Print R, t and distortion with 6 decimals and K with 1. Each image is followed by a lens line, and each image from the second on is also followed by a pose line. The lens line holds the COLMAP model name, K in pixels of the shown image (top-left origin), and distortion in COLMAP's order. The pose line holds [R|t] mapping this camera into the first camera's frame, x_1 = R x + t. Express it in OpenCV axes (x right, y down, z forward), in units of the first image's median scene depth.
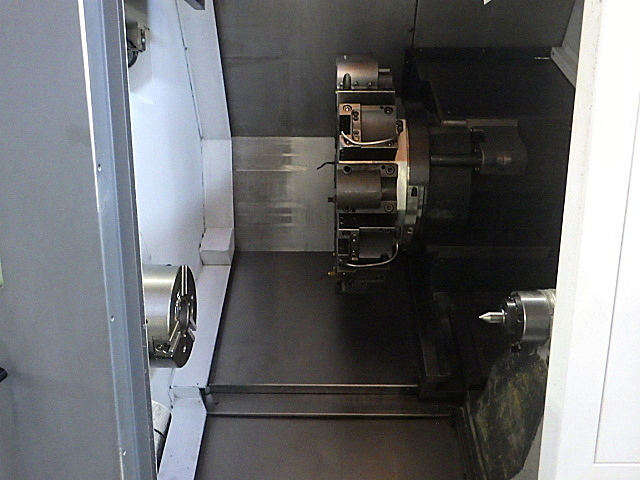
lens RADIAL K [[528.2, 0, 319.9], [0, 528.2, 240.5], [0, 0, 1]] dist [-0.012705, 0.003822]
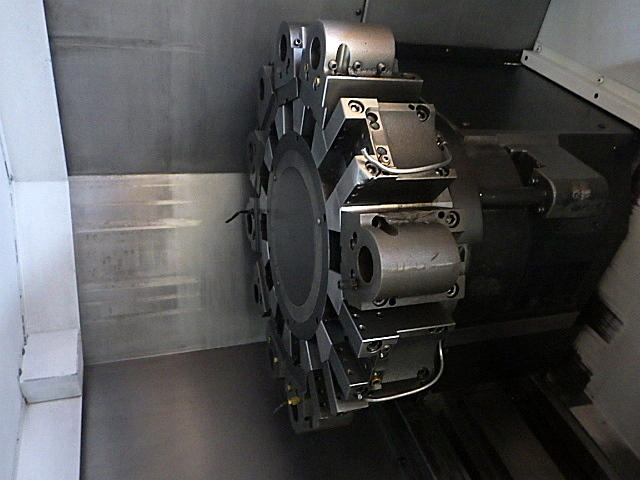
lens RADIAL K [[528.2, 0, 320.9], [0, 528.2, 243.4], [0, 0, 1]] dist [-0.012705, 0.003822]
pose [[0.932646, -0.069570, 0.354023, -0.119814], [0.097200, 0.993403, -0.060847, -0.059700], [-0.347454, 0.091160, 0.933255, 0.366969]]
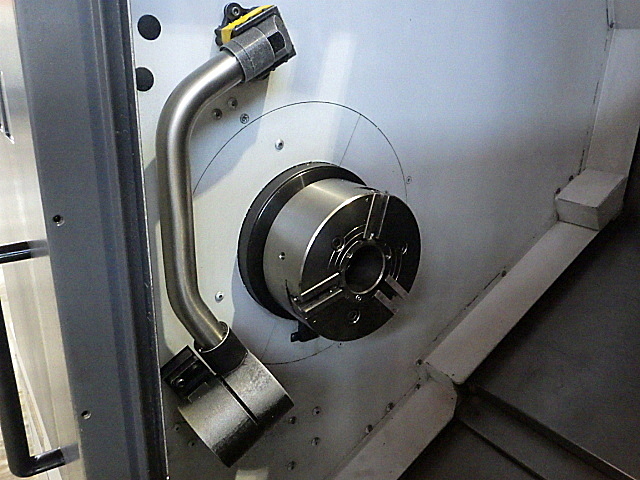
lens RADIAL K [[528.2, 0, 320.7], [0, 528.2, 238.7], [0, 0, 1]] dist [-0.012705, 0.003822]
pose [[0.576350, 0.269550, -0.771469, 0.133607], [-0.185522, 0.962544, 0.197711, -0.008759], [0.795866, 0.029174, 0.604770, 0.353014]]
